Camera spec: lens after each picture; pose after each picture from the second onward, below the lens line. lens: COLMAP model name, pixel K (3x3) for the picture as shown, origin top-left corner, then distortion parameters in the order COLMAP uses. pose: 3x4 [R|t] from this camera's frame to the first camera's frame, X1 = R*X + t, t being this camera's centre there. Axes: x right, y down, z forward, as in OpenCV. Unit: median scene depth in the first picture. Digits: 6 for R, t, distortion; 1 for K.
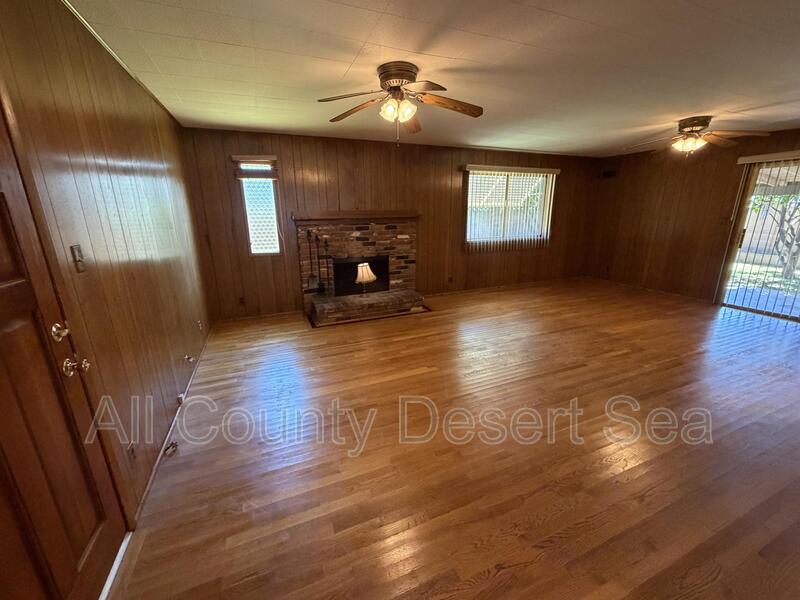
lens RADIAL K [[319.0, 0, 397.8], [0, 319.0, 298.9], [0, 0, 1]] dist [-0.002590, 0.000466]
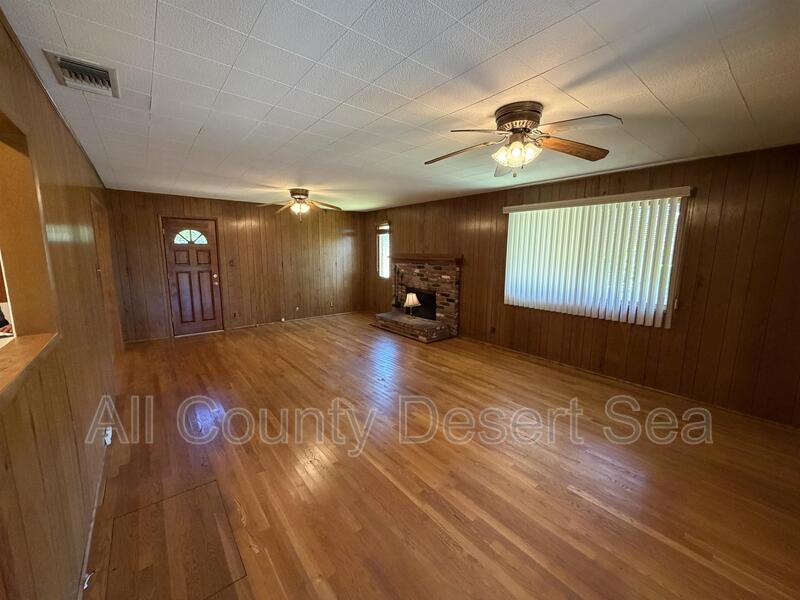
lens RADIAL K [[319.0, 0, 400.0], [0, 319.0, 299.5], [0, 0, 1]] dist [-0.002590, 0.000466]
pose [[0.278179, 0.159596, -0.947178, 1.090807], [-0.264851, 0.960617, 0.084075, -0.175659], [0.923293, 0.227473, 0.309492, 0.532631]]
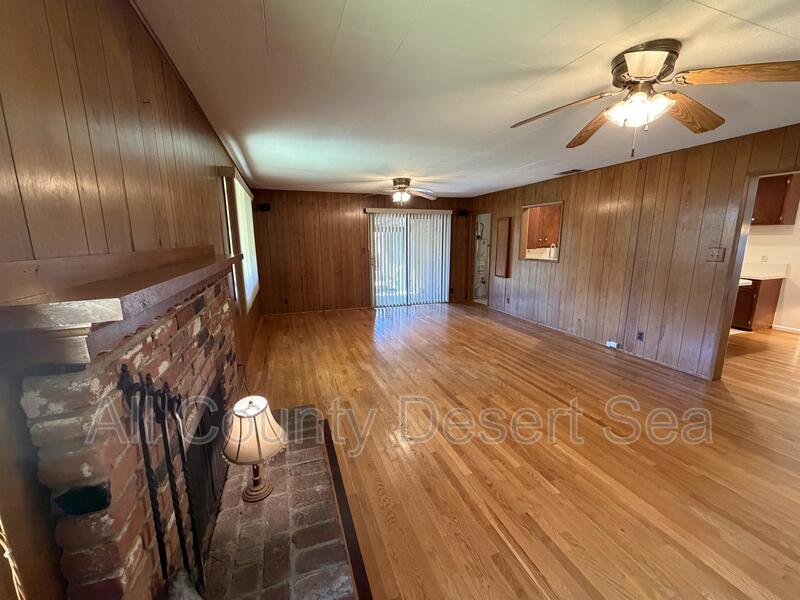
lens RADIAL K [[319.0, 0, 398.0], [0, 319.0, 298.6], [0, 0, 1]] dist [-0.002590, 0.000466]
pose [[0.057853, -0.180792, 0.981818, -0.409556], [0.271097, 0.949356, 0.158840, -0.228124], [-0.960812, 0.256979, 0.103935, 0.771573]]
